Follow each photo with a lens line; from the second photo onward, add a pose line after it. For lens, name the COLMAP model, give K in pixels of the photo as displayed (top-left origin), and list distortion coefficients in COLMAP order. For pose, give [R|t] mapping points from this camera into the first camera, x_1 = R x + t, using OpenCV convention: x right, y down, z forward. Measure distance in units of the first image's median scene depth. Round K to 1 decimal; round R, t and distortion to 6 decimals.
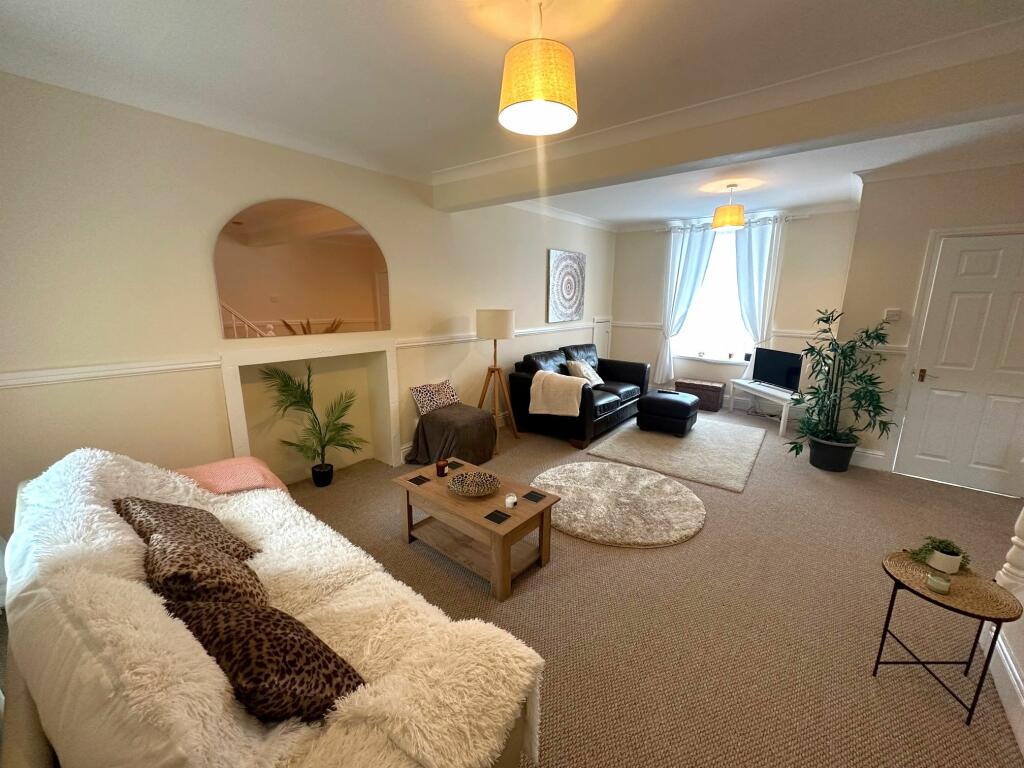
lens RADIAL K [[406.0, 0, 512.0], [0, 406.0, 384.0], [0, 0, 1]] dist [-0.001146, 0.000021]
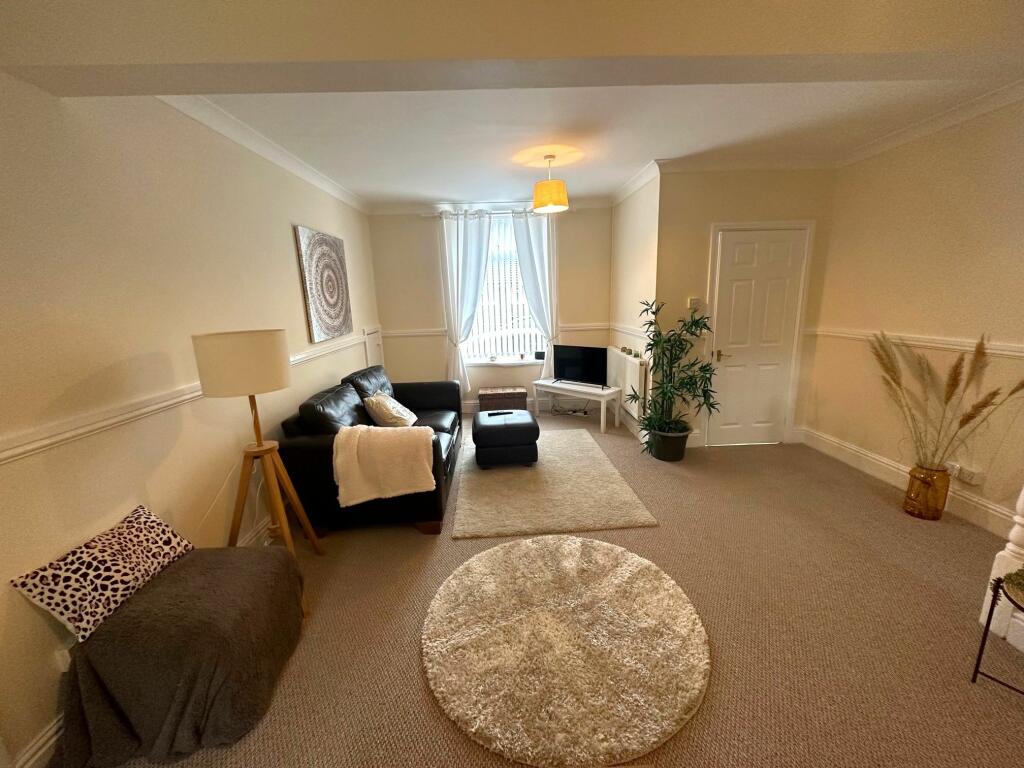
lens RADIAL K [[406.0, 0, 512.0], [0, 406.0, 384.0], [0, 0, 1]] dist [-0.001146, 0.000021]
pose [[0.762432, -0.171373, 0.623962, -0.100399], [0.175816, 0.982879, 0.055117, -0.086753], [-0.622724, 0.067679, 0.779509, 0.403537]]
